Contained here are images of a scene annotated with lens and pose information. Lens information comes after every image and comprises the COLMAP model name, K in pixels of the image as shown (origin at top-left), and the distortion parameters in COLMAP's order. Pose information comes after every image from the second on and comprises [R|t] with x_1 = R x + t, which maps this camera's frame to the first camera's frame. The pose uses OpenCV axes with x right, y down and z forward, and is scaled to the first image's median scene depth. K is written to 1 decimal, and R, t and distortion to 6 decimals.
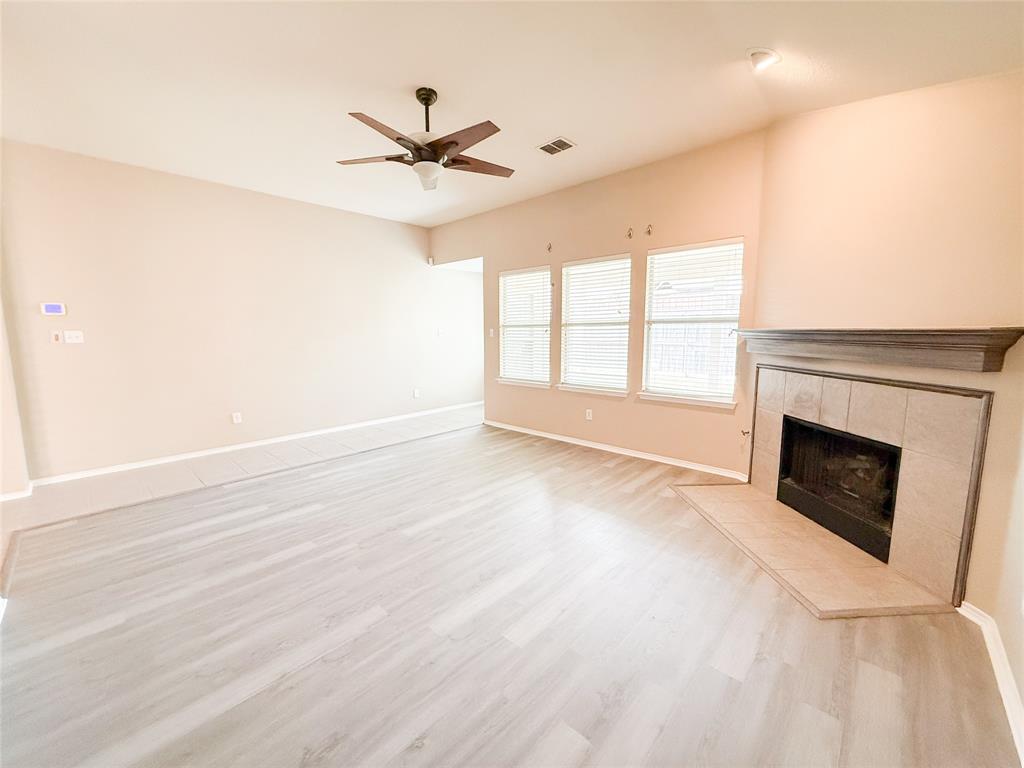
lens RADIAL K [[407.4, 0, 509.0], [0, 407.4, 382.3], [0, 0, 1]] dist [0.001319, 0.000515]
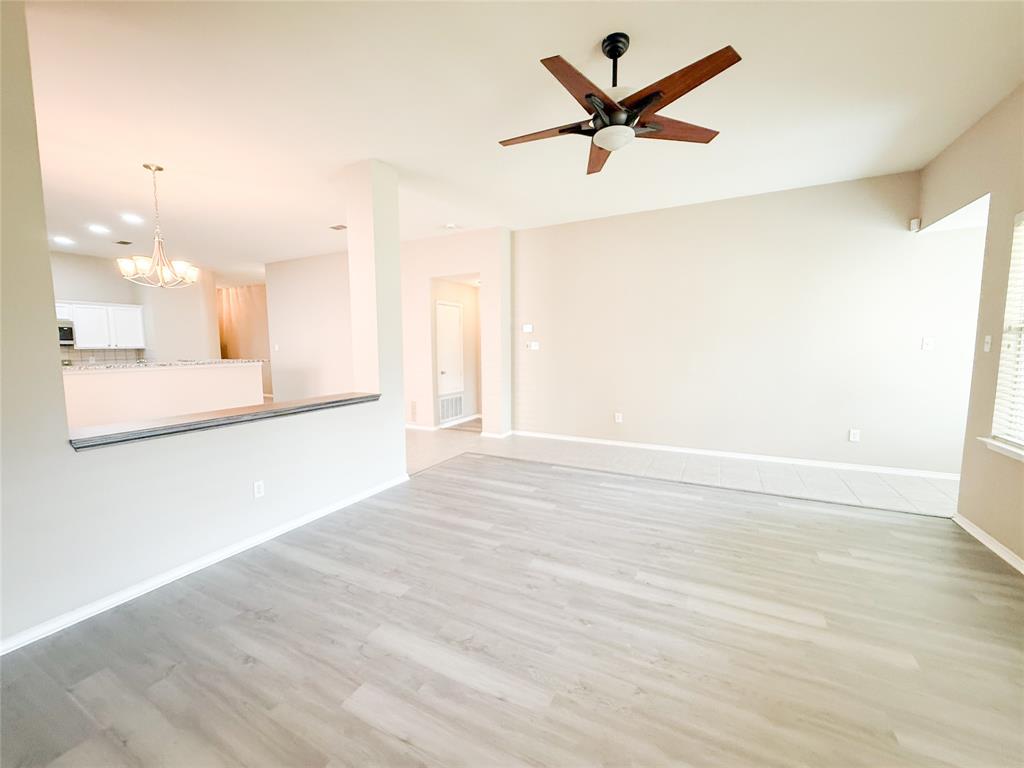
lens RADIAL K [[407.4, 0, 507.1], [0, 407.4, 383.0], [0, 0, 1]] dist [0.001319, 0.000515]
pose [[0.275800, 0.095540, -0.956455, 0.426862], [-0.114807, 0.991199, 0.065905, -0.063711], [0.954334, 0.091631, 0.284341, 0.487307]]
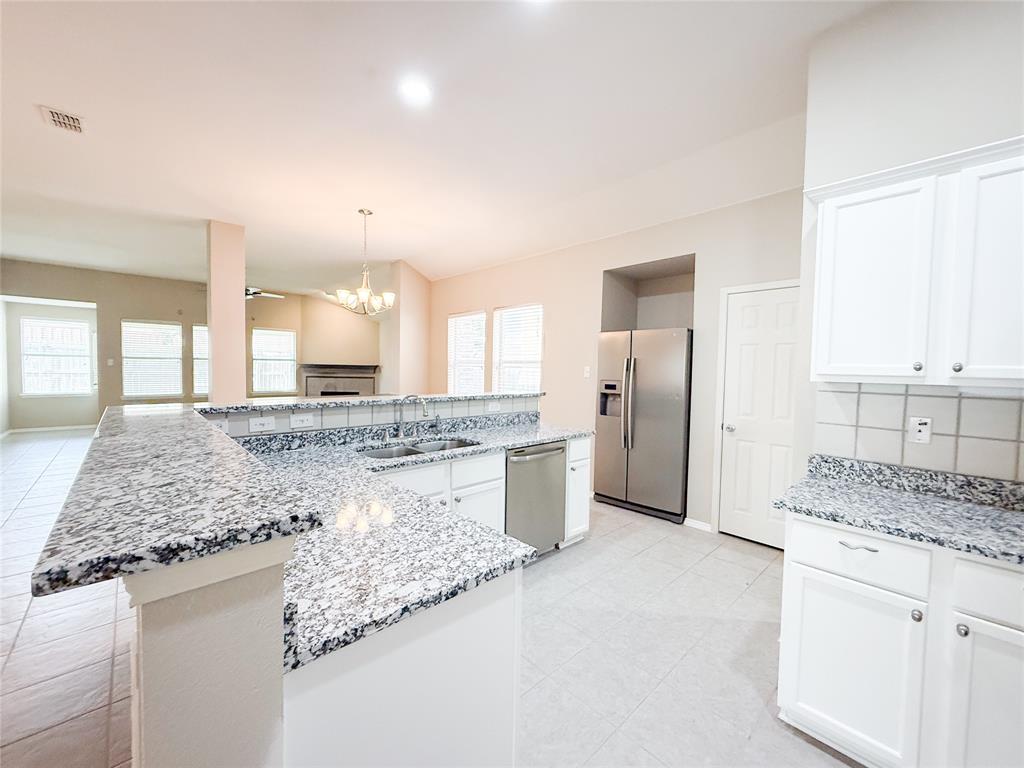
lens RADIAL K [[407.4, 0, 509.4], [0, 407.4, 384.3], [0, 0, 1]] dist [0.001319, 0.000515]
pose [[0.062259, -0.034084, 0.997478, -1.991327], [0.106731, 0.993913, 0.027300, 0.078488], [-0.992337, 0.104762, 0.065518, -0.545901]]
